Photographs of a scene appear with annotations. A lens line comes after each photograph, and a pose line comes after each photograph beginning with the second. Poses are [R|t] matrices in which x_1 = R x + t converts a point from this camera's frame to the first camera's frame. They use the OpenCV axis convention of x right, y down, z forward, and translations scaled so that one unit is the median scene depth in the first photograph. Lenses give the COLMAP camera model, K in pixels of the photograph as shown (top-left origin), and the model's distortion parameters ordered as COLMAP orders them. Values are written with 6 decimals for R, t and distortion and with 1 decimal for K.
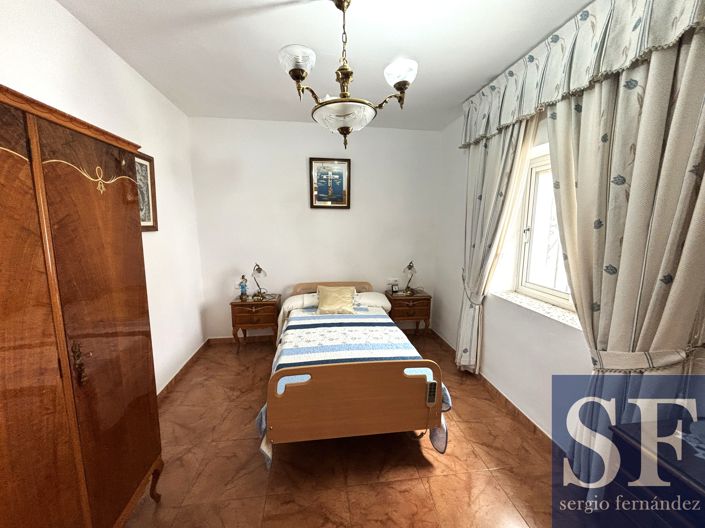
lens RADIAL K [[281.4, 0, 353.9], [0, 281.4, 262.9], [0, 0, 1]] dist [-0.000447, -0.000680]
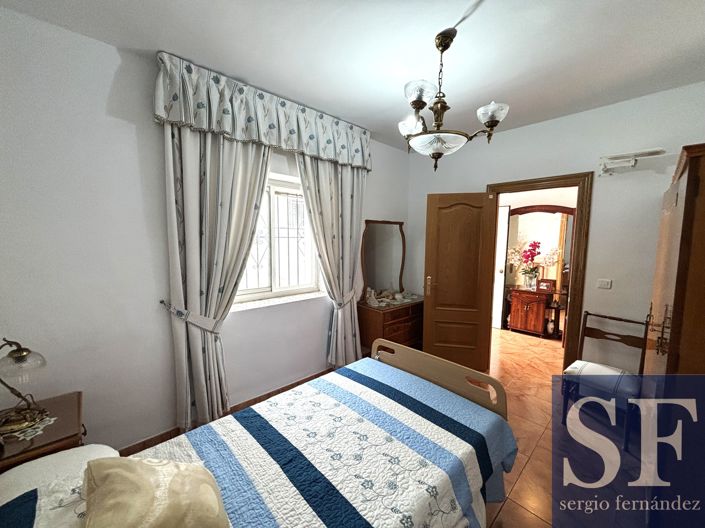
lens RADIAL K [[281.4, 0, 353.8], [0, 281.4, 262.5], [0, 0, 1]] dist [-0.000447, -0.000680]
pose [[-0.573873, -0.094850, 0.813433, -0.518599], [0.099683, 0.977794, 0.184340, -0.196672], [-0.812855, 0.186873, -0.551675, 1.289614]]
